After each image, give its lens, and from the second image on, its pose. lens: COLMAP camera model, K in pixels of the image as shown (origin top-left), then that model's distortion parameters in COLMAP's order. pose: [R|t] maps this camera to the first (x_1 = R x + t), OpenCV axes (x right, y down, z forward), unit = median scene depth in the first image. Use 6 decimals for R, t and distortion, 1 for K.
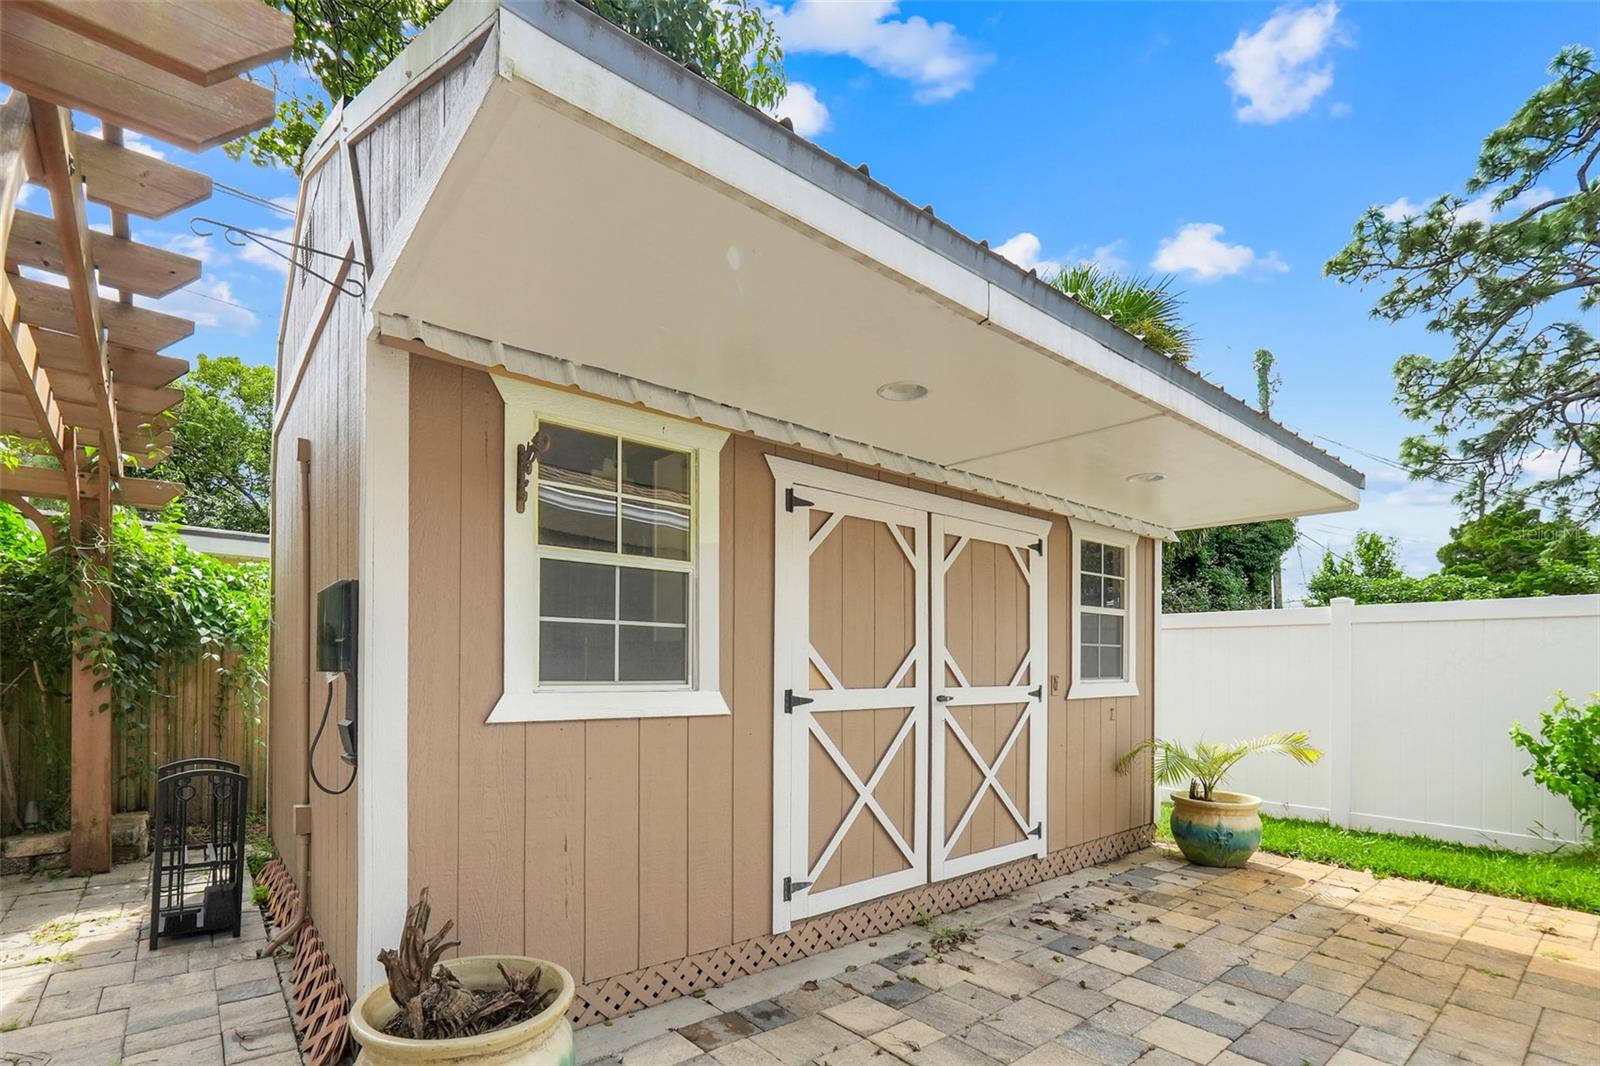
lens RADIAL K [[741.8, 0, 796.0], [0, 741.8, 665.0], [0, 0, 1]] dist [0.003346, 0.001084]
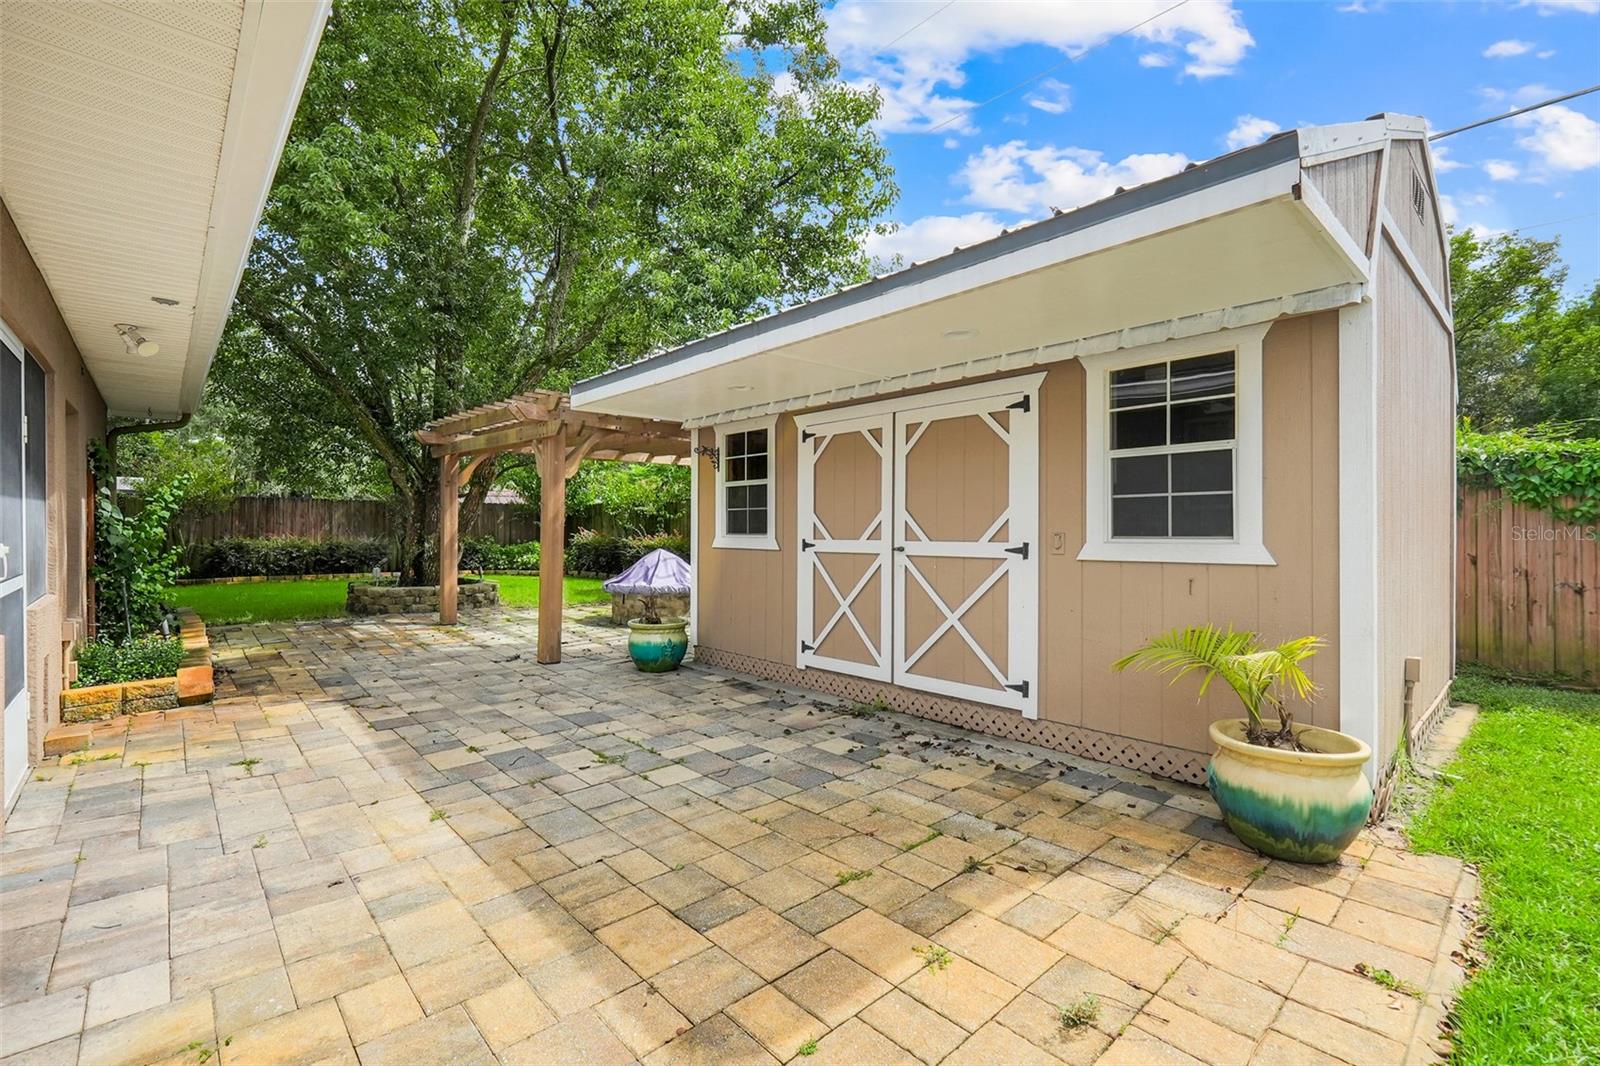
lens RADIAL K [[689.6, 0, 800.0], [0, 689.6, 533.0], [0, 0, 1]] dist [-0.002417, -0.000172]
pose [[0.050112, -0.007718, -0.998714, 1.219023], [-0.003444, 0.999963, -0.007900, 0.022982], [0.998738, 0.003835, 0.050084, 0.645671]]
